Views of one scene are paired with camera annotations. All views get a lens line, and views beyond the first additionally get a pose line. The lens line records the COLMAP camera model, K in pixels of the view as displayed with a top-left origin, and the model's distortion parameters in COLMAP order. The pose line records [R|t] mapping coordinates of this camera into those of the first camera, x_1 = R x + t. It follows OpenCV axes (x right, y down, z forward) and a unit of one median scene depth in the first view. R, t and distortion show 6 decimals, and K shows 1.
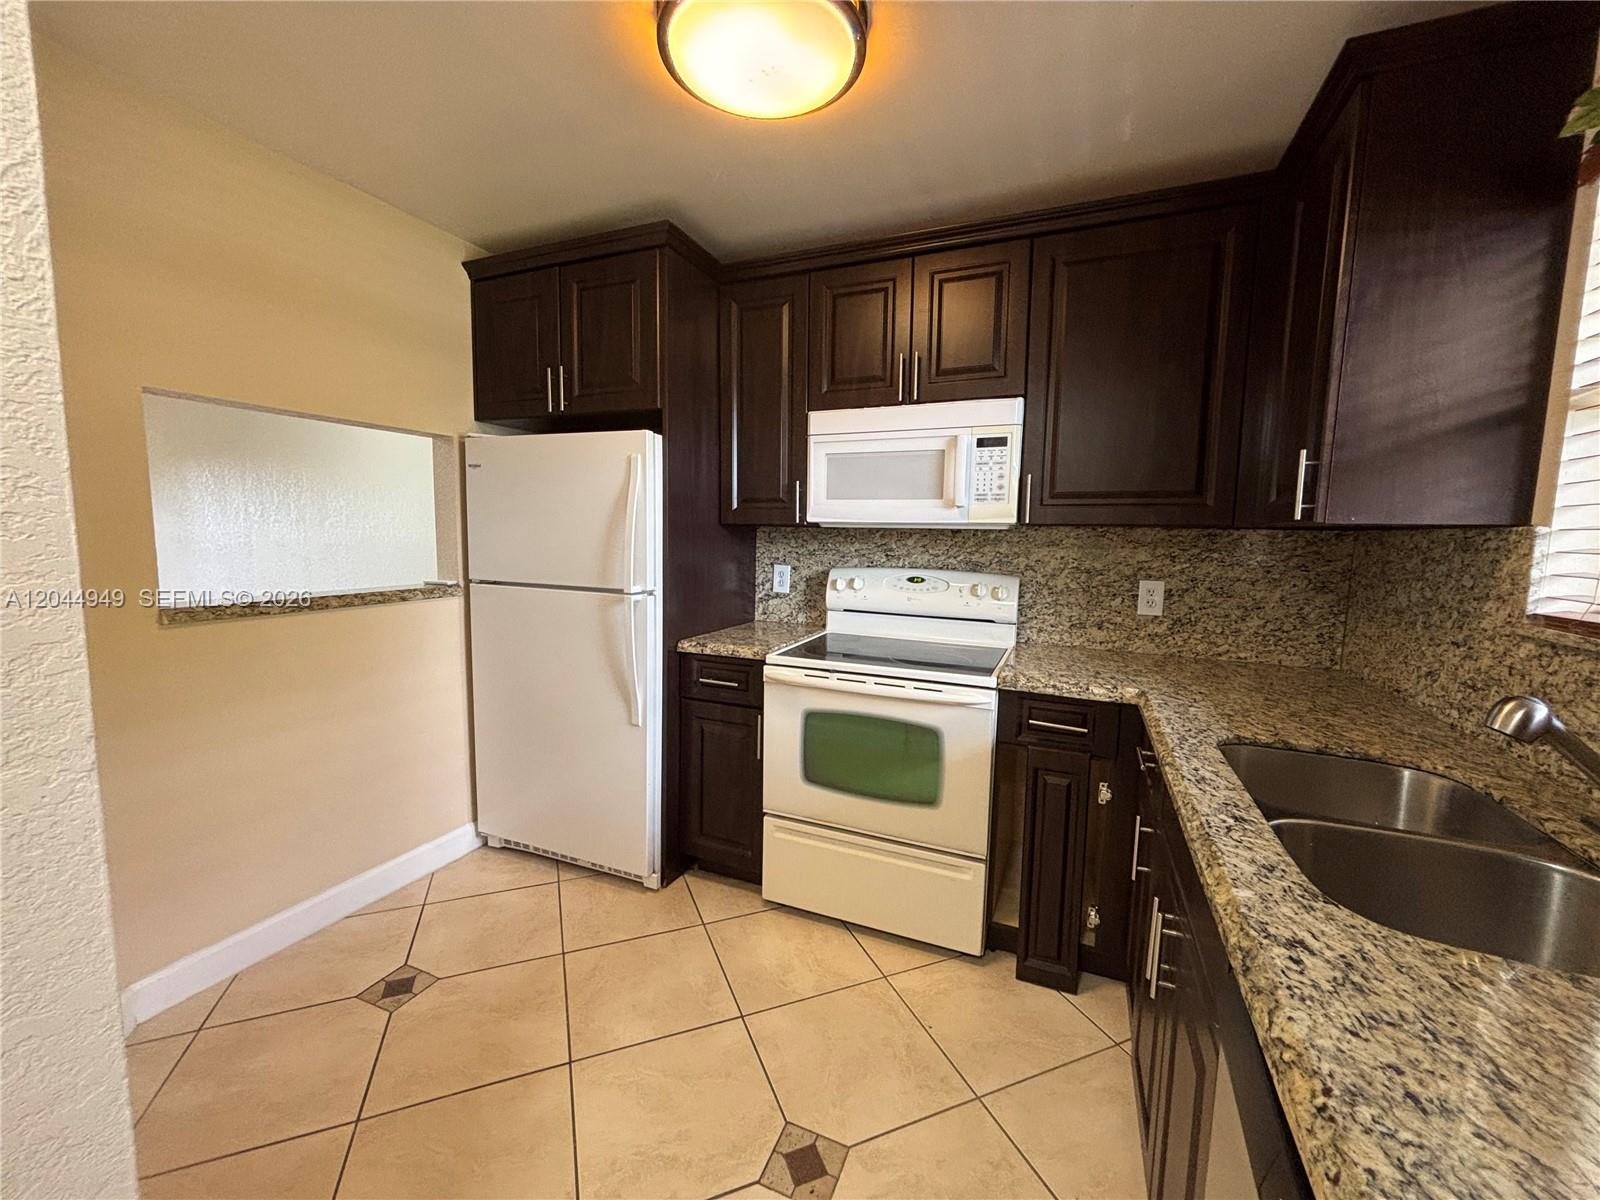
lens RADIAL K [[647.1, 0, 799.8], [0, 647.1, 604.8], [0, 0, 1]] dist [-0.003107, -0.000569]
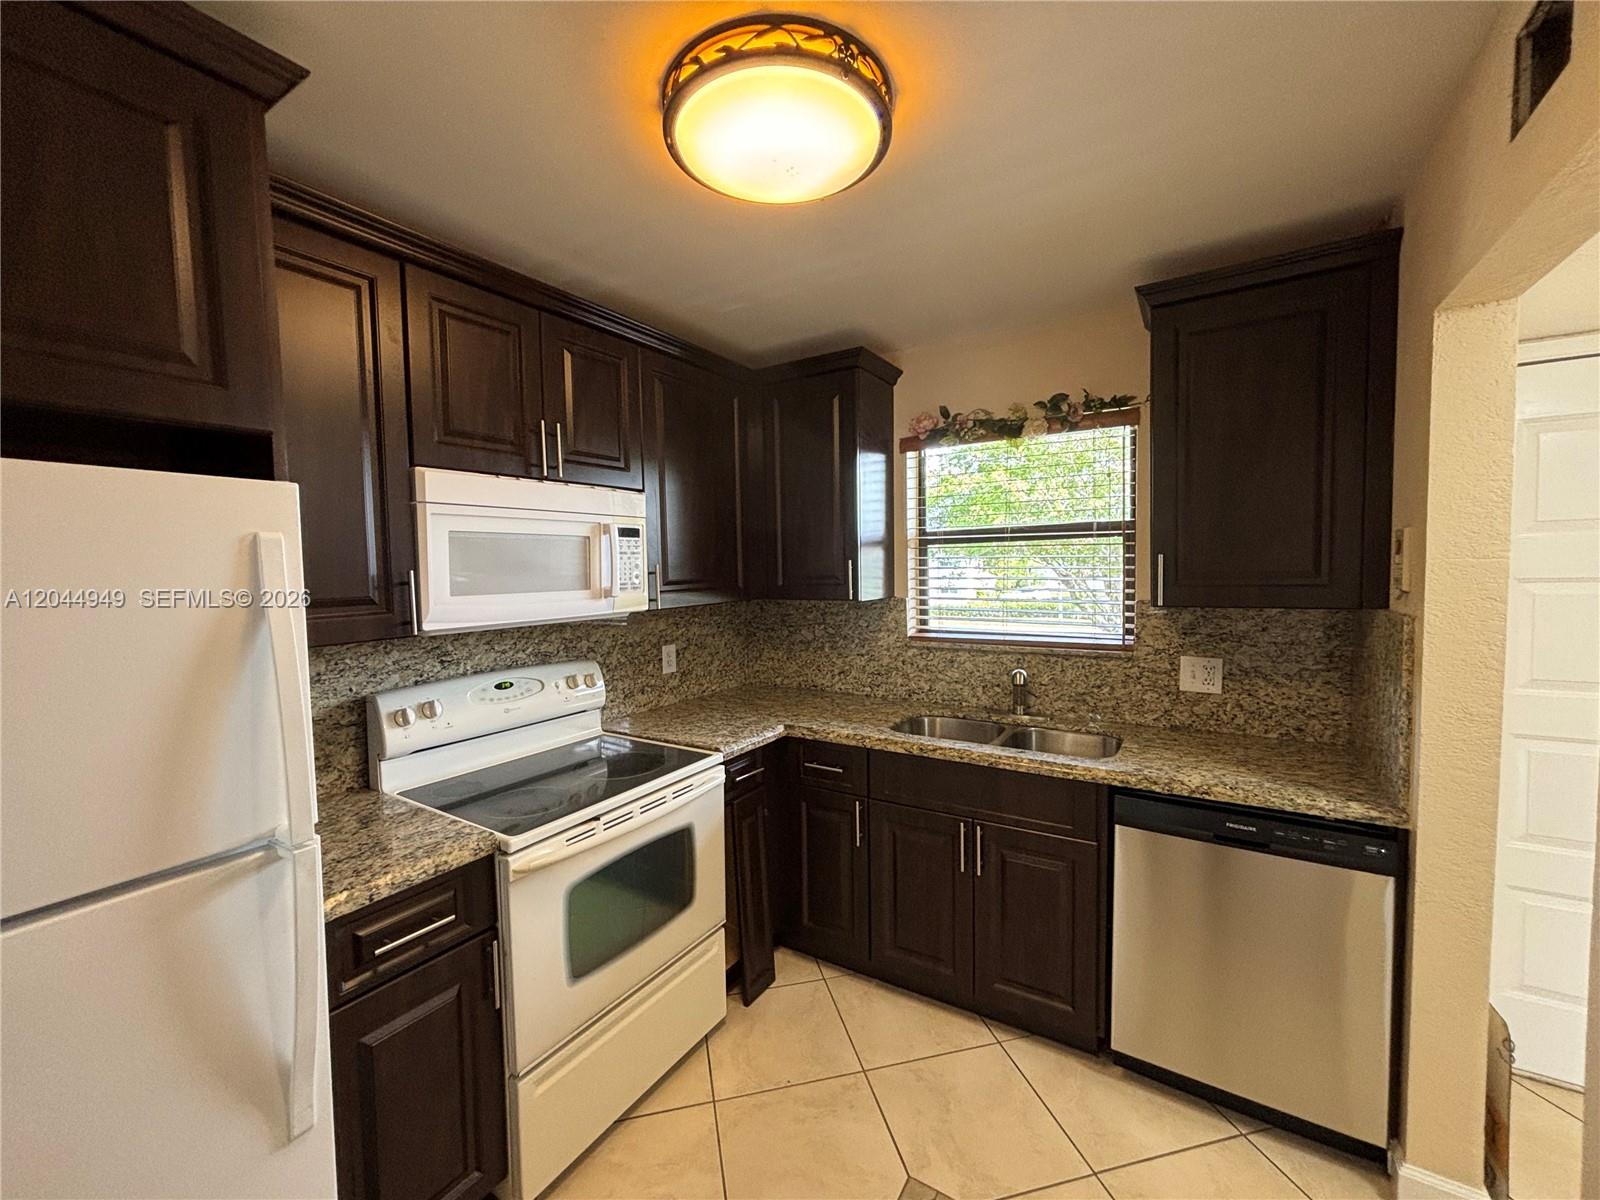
lens RADIAL K [[647.1, 0, 799.8], [0, 647.1, 604.8], [0, 0, 1]] dist [-0.003107, -0.000569]
pose [[0.143454, -0.083703, 0.986111, -0.633866], [0.130238, 0.989348, 0.065031, -0.162982], [-0.981050, 0.119100, 0.152827, 0.572310]]
